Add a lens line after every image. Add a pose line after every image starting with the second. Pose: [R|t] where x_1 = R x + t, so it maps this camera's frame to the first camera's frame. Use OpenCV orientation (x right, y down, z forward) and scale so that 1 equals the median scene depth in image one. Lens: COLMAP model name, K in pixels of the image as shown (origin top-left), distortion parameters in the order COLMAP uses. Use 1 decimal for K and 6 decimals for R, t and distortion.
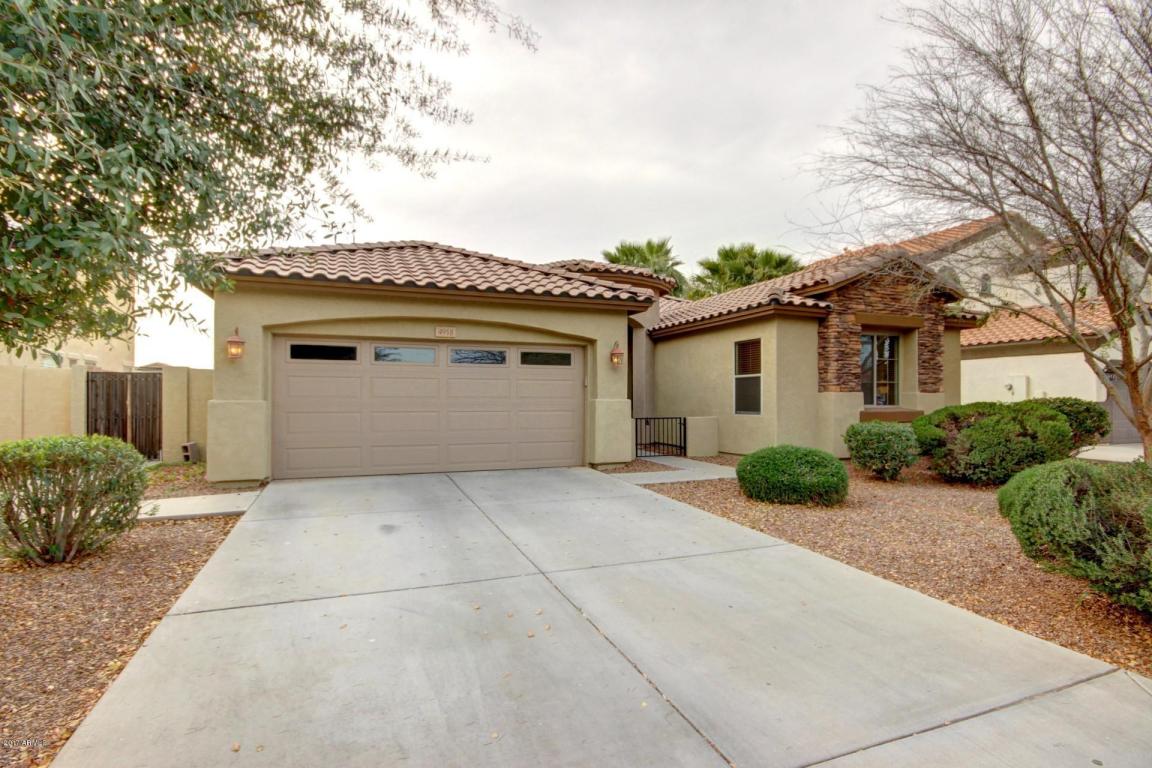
lens RADIAL K [[559.4, 0, 572.2], [0, 559.4, 388.5], [0, 0, 1]] dist [-0.011360, -0.001293]
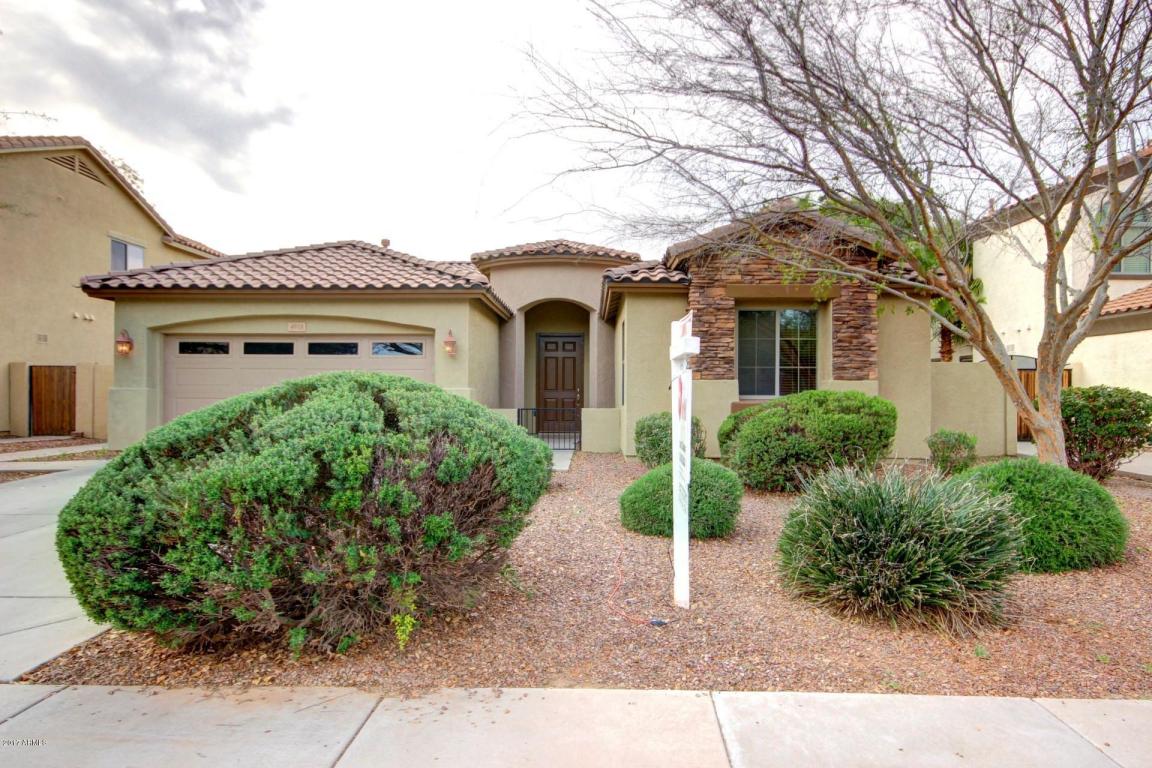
lens RADIAL K [[628.4, 0, 579.2], [0, 628.4, 388.9], [0, 0, 1]] dist [0.022143, 0.001252]
pose [[0.931106, -0.001976, -0.364744, 0.657741], [0.003117, 0.999992, 0.002539, 0.017208], [0.364736, -0.003501, 0.931104, 0.041584]]
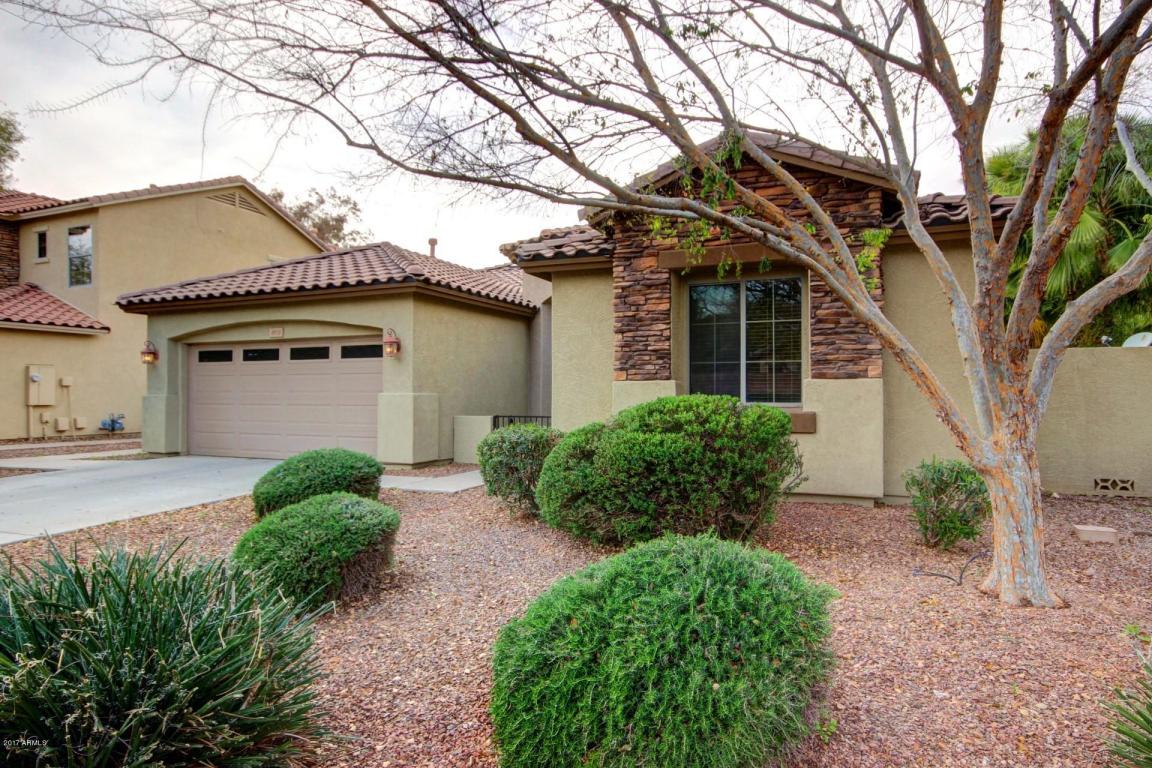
lens RADIAL K [[628.4, 0, 586.5], [0, 628.4, 381.7], [0, 0, 1]] dist [0.022143, 0.001252]
pose [[0.745119, -0.014931, -0.666764, 0.927864], [0.016219, 0.999859, -0.004265, 0.009310], [0.666734, -0.007636, 0.745257, 0.432082]]
